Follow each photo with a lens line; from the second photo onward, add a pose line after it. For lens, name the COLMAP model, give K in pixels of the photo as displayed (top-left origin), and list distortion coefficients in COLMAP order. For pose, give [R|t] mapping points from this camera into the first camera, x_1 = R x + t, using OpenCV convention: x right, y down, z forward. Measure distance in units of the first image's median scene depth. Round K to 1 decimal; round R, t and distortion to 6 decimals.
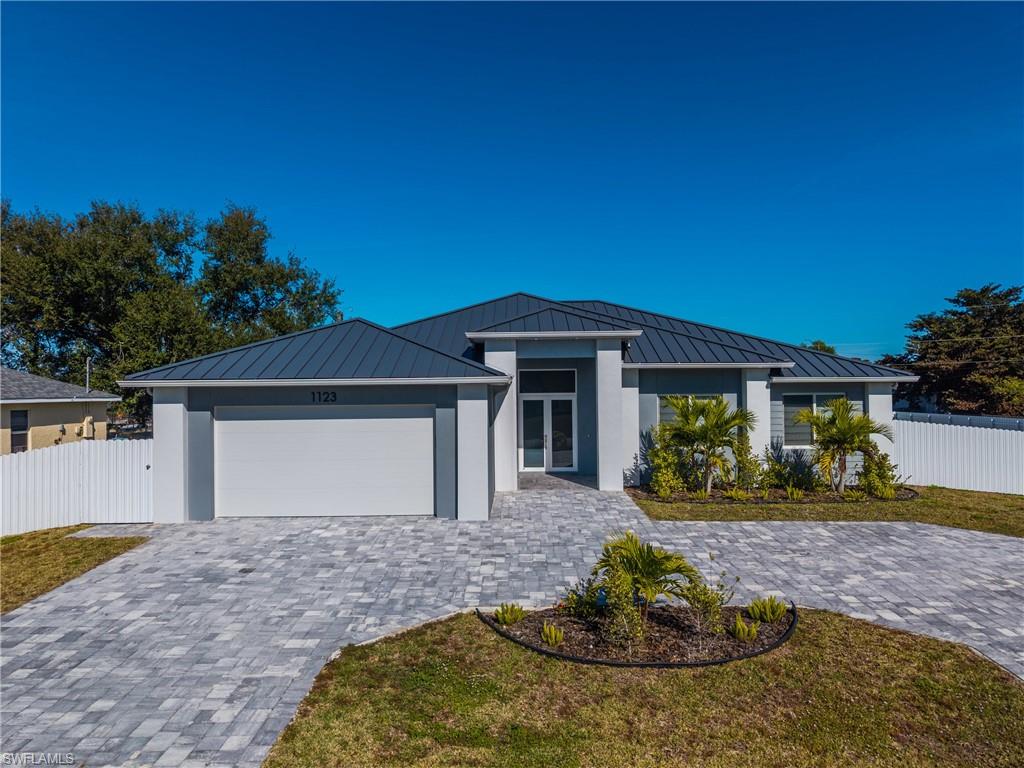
lens RADIAL K [[712.2, 0, 506.9], [0, 712.2, 381.0], [0, 0, 1]] dist [0.008490, -0.002421]
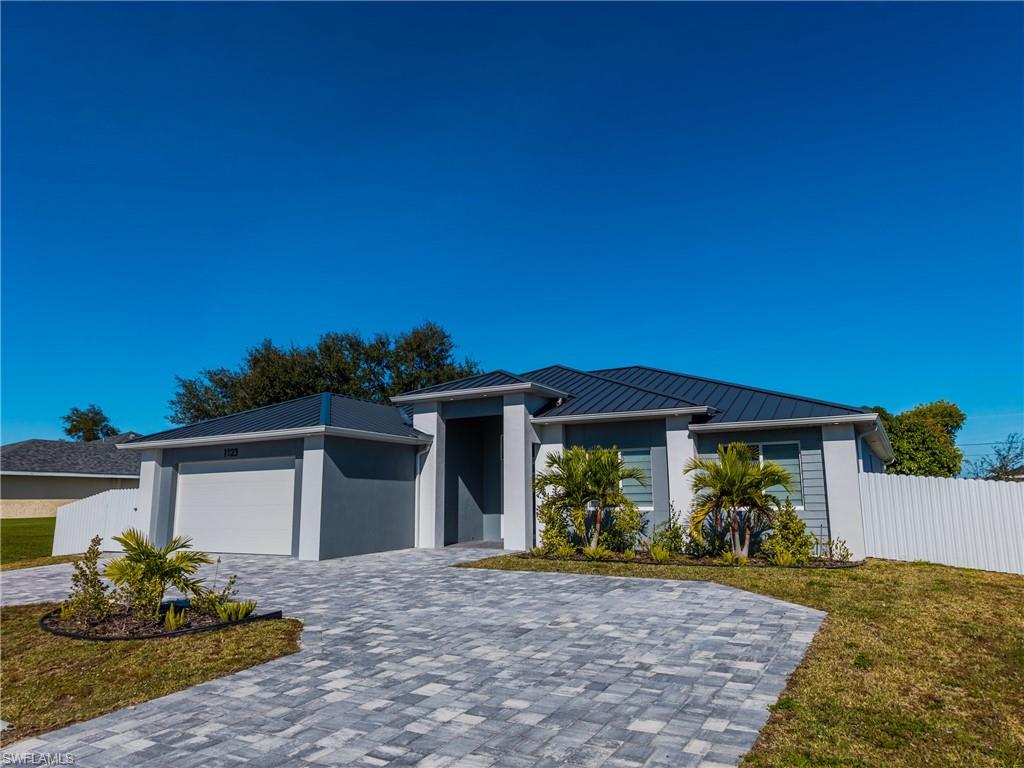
lens RADIAL K [[712.2, 0, 517.5], [0, 712.2, 381.3], [0, 0, 1]] dist [0.008490, -0.002421]
pose [[0.864882, -0.085365, -0.494664, 0.789428], [0.005699, 0.987040, -0.160372, 0.102065], [0.501944, 0.135884, 0.854159, 0.181656]]
